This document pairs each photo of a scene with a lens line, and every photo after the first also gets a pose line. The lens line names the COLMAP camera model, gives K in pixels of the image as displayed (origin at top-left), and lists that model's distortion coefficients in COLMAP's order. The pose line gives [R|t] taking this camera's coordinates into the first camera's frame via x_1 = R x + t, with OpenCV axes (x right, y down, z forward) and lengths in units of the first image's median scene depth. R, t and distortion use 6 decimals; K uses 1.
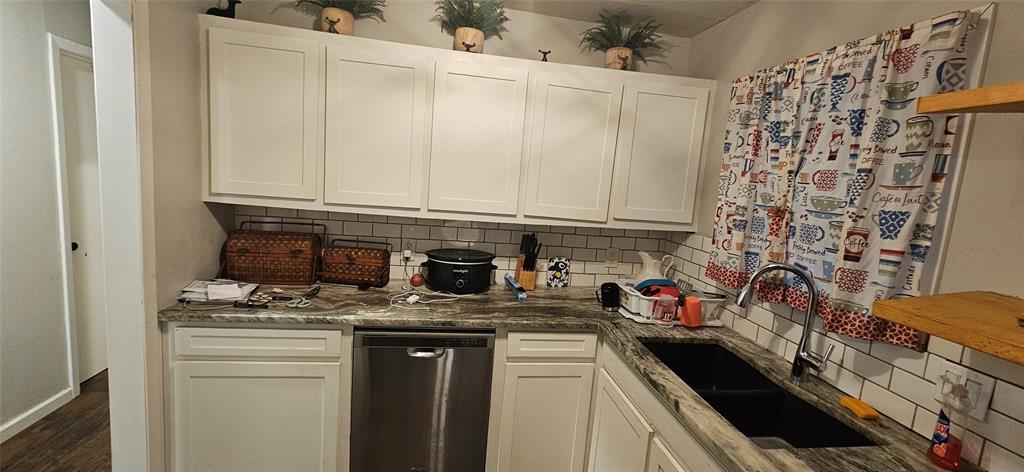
lens RADIAL K [[422.7, 0, 510.6], [0, 422.7, 230.8], [0, 0, 1]] dist [-0.000883, 0.000268]
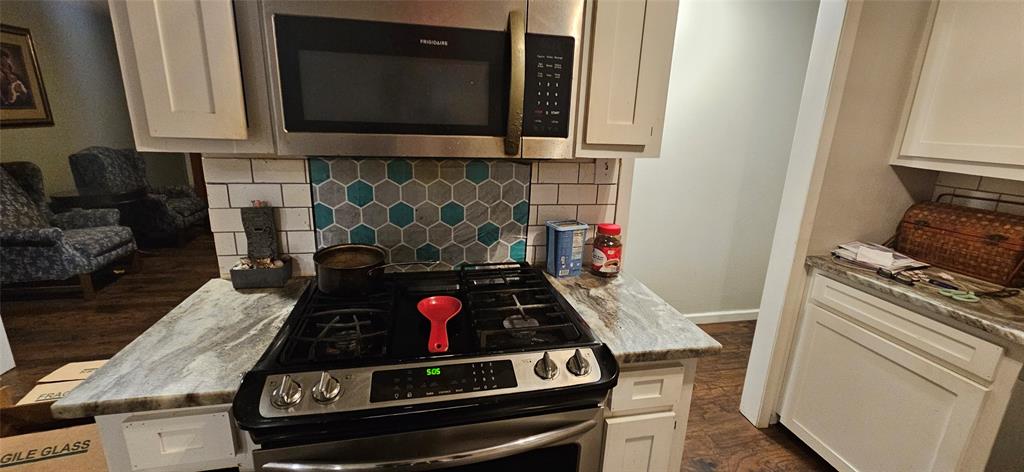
lens RADIAL K [[422.7, 0, 510.6], [0, 422.7, 230.8], [0, 0, 1]] dist [-0.000883, 0.000268]
pose [[0.055707, 0.181882, -0.981741, 0.193536], [-0.153709, 0.973109, 0.171561, 0.044063], [0.986545, 0.141345, 0.082166, 0.083509]]
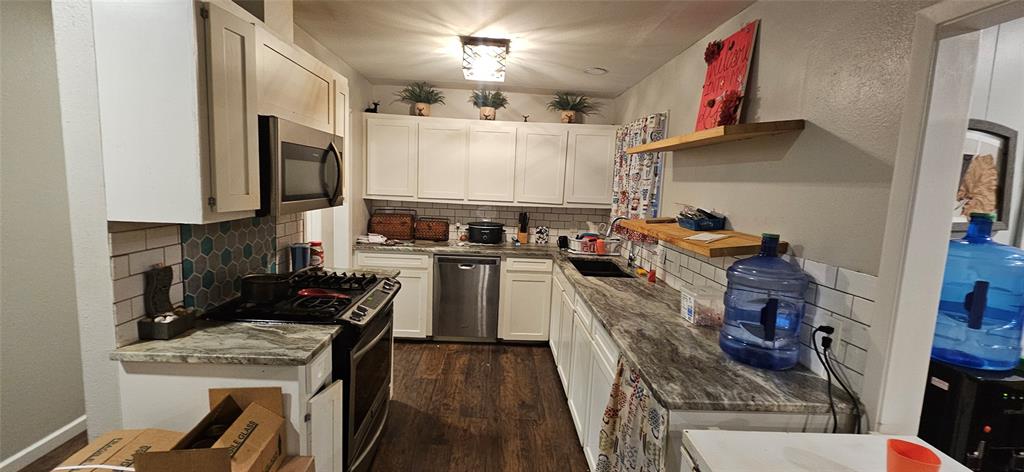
lens RADIAL K [[422.7, 0, 510.6], [0, 422.7, 230.8], [0, 0, 1]] dist [-0.000883, 0.000268]
pose [[0.992122, -0.022506, -0.123239, 0.253640], [0.020261, 0.999606, -0.019440, 0.143305], [0.123628, 0.016790, 0.992187, -0.972592]]
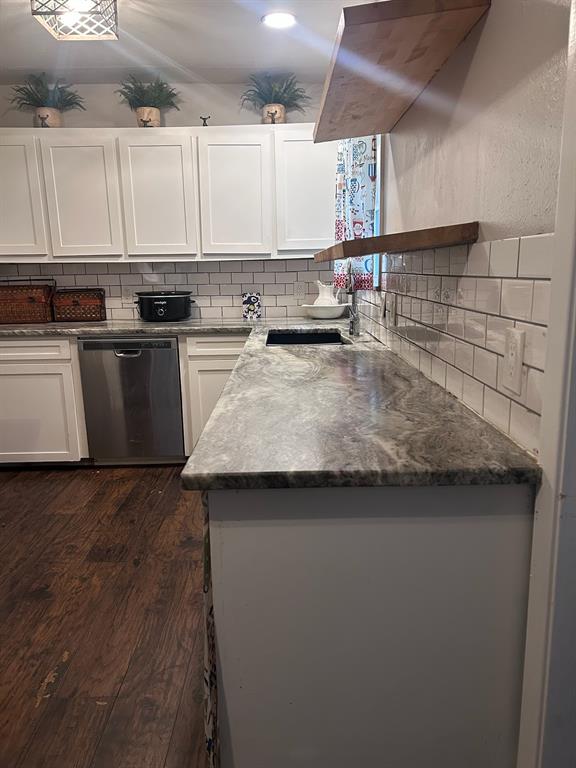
lens RADIAL K [[580.9, 0, 284.3], [0, 580.9, 394.3], [0, 0, 1]] dist [0.064326, -0.082609]
pose [[0.984560, -0.063917, -0.162963, 0.573007], [0.076988, 0.994192, 0.075195, 0.290841], [0.157210, -0.086580, 0.983763, -0.781866]]
